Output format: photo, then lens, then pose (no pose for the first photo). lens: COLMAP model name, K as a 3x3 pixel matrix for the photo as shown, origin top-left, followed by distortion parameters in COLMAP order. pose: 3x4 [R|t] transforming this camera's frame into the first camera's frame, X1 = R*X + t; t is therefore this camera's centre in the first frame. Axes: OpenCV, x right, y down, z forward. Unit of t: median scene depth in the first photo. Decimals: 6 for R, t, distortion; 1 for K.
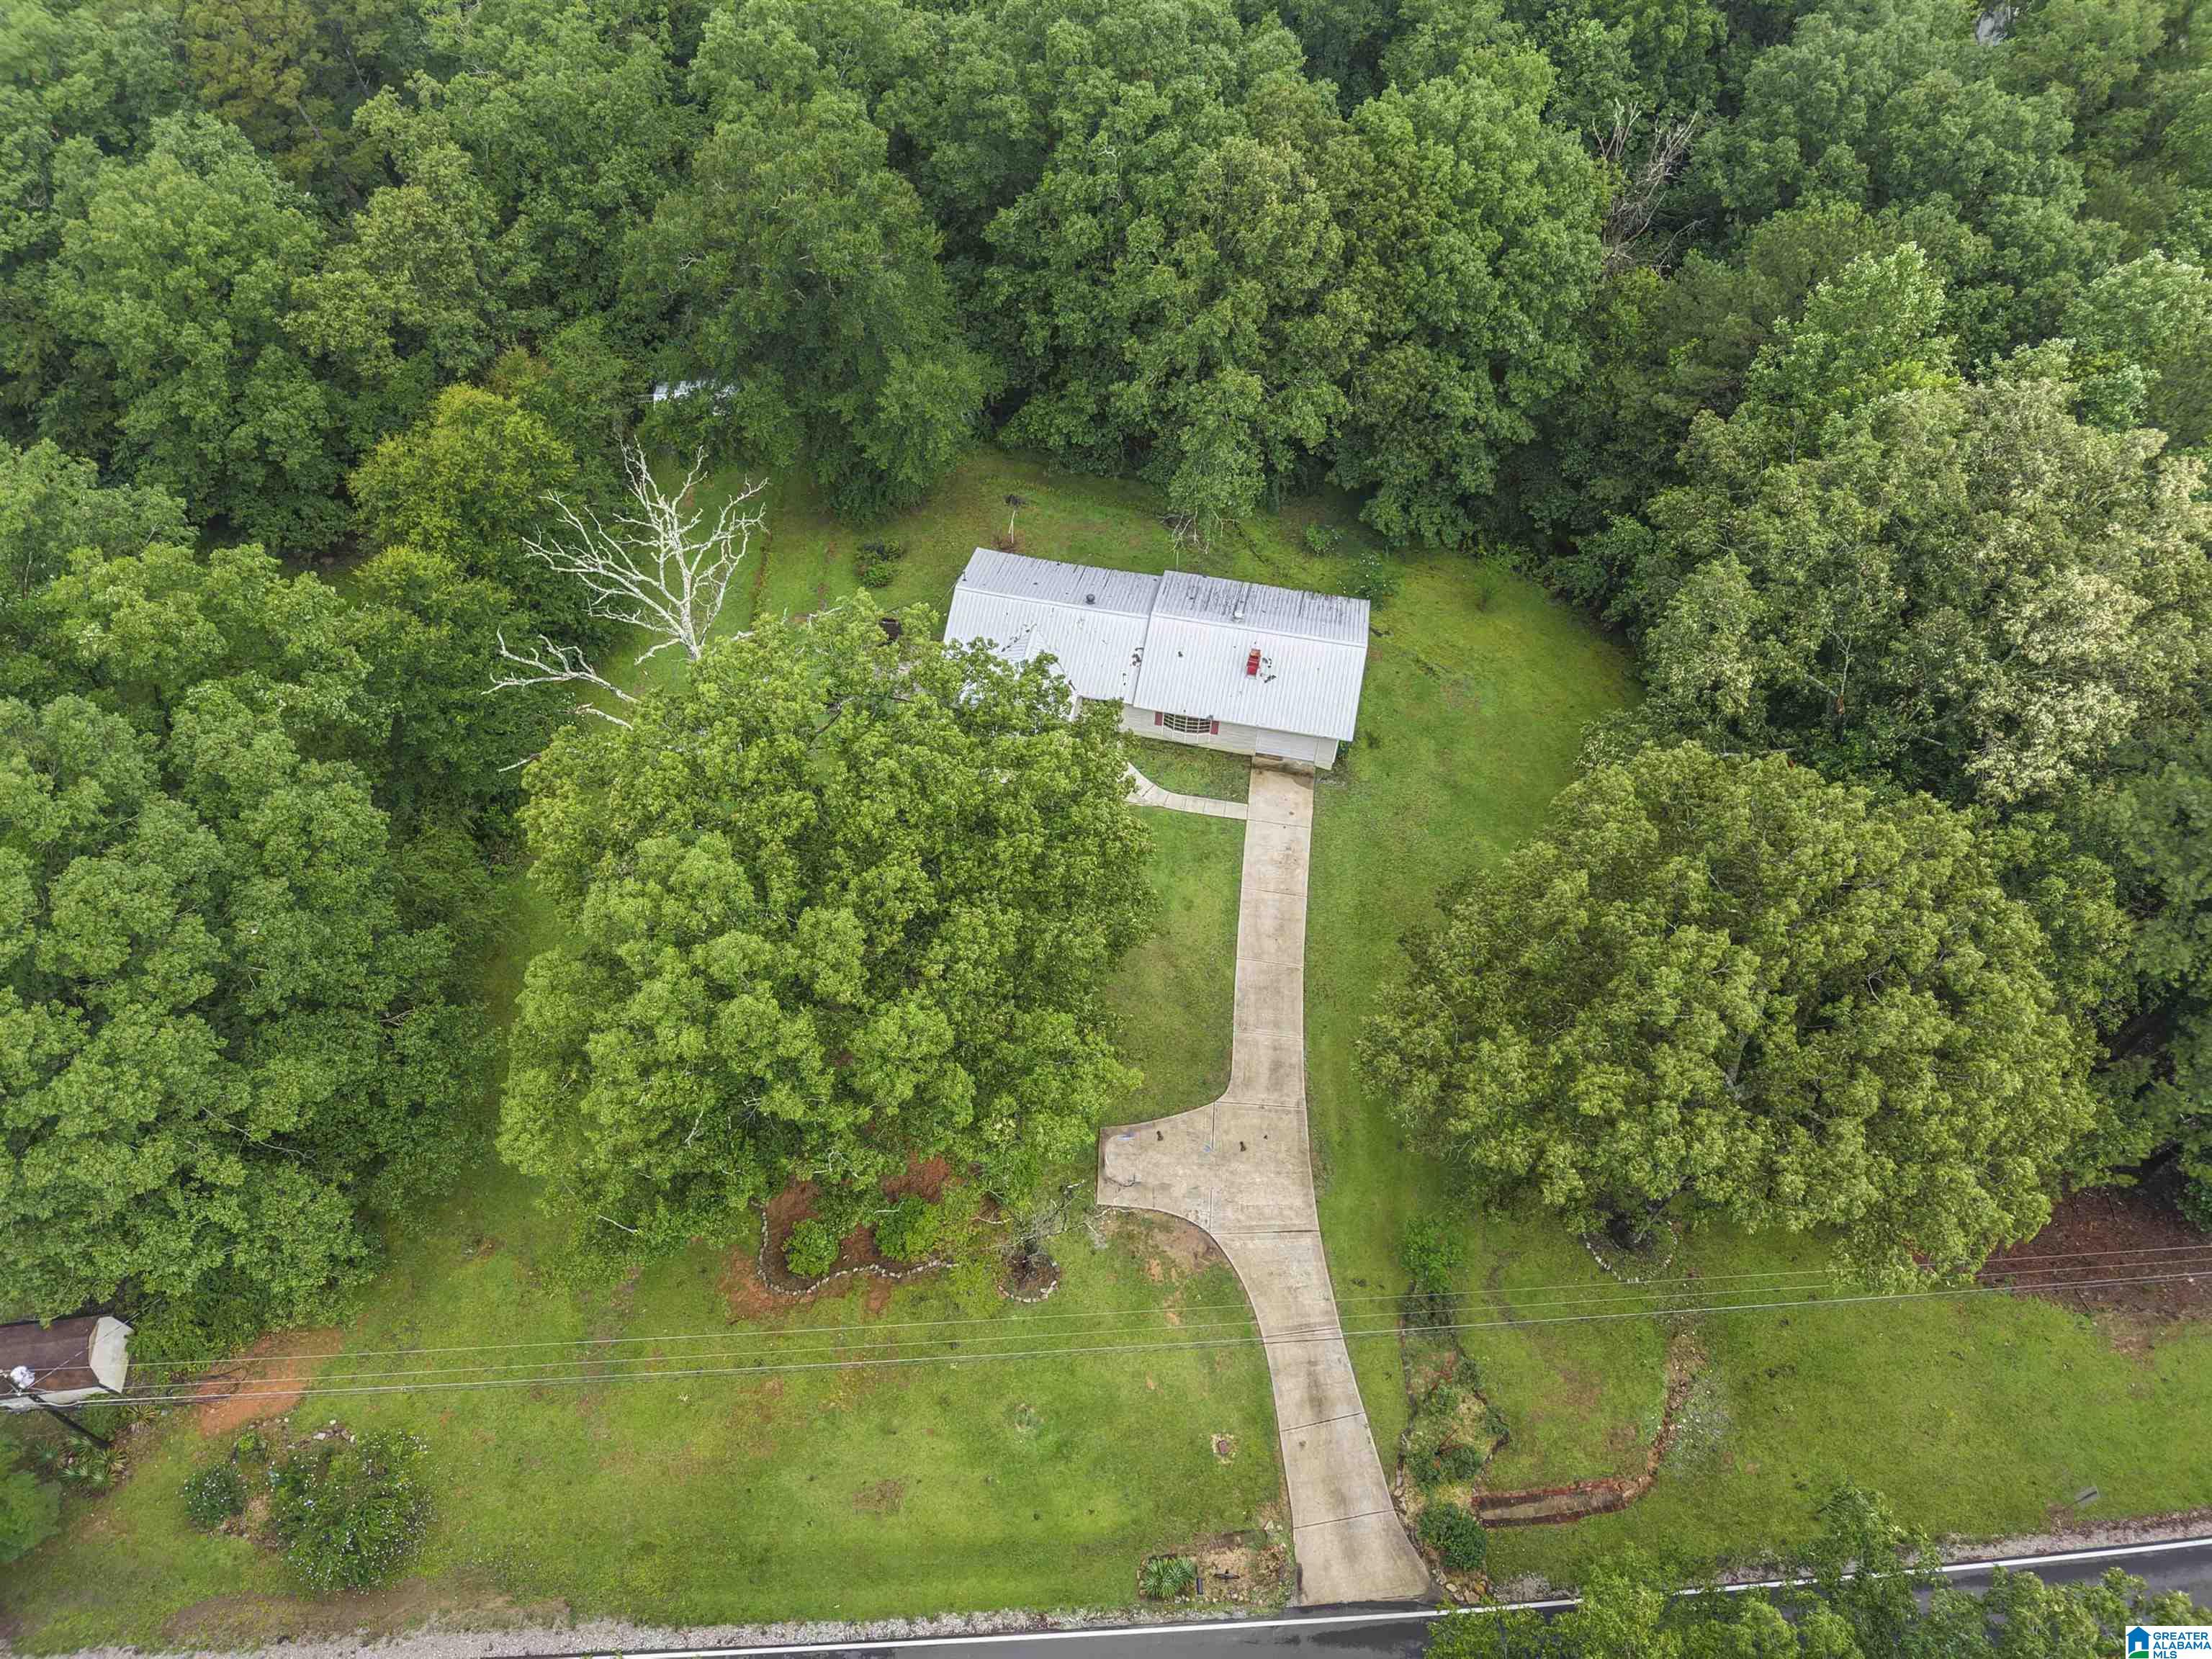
lens RADIAL K [[1528.7, 0, 1054.4], [0, 1528.7, 892.6], [0, 0, 1]] dist [0.009676, -0.005191]
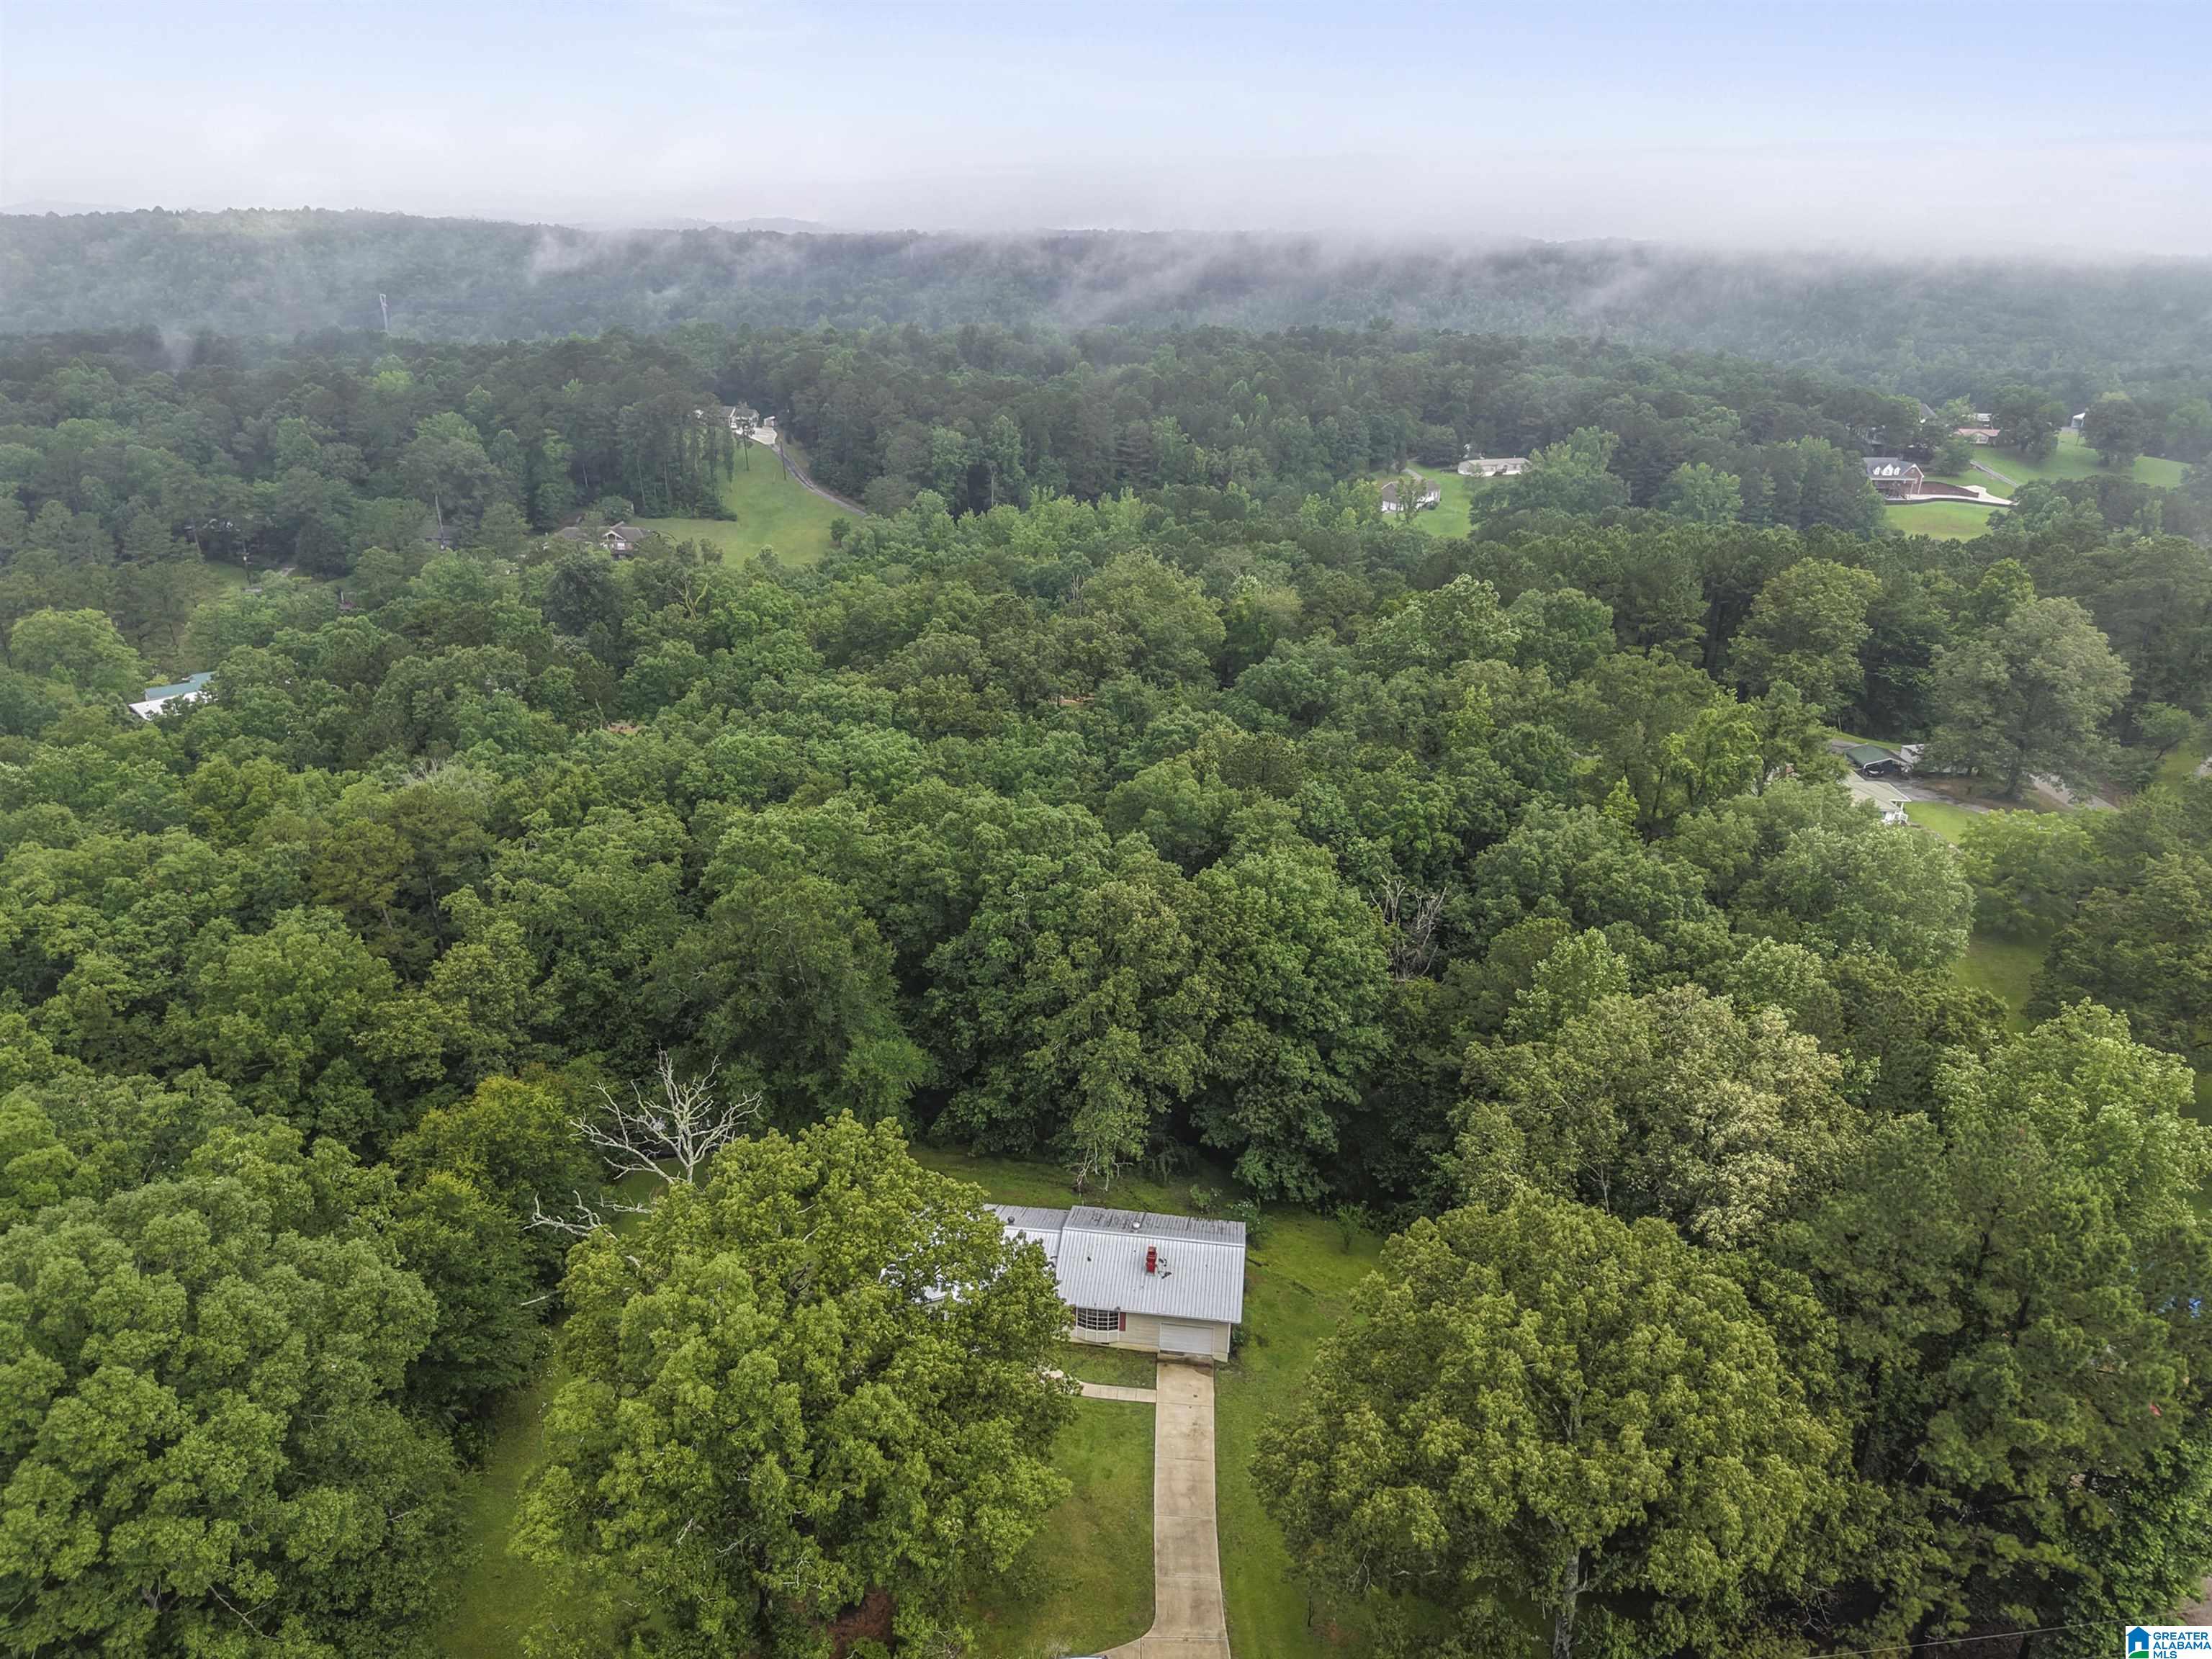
lens RADIAL K [[1560.4, 0, 1019.4], [0, 1560.4, 833.5], [0, 0, 1]] dist [0.104990, -0.211021]
pose [[0.999175, -0.001338, 0.040587, -0.020762], [0.024237, 0.821581, -0.569576, 0.269133], [-0.032584, 0.570090, 0.820936, -0.186843]]
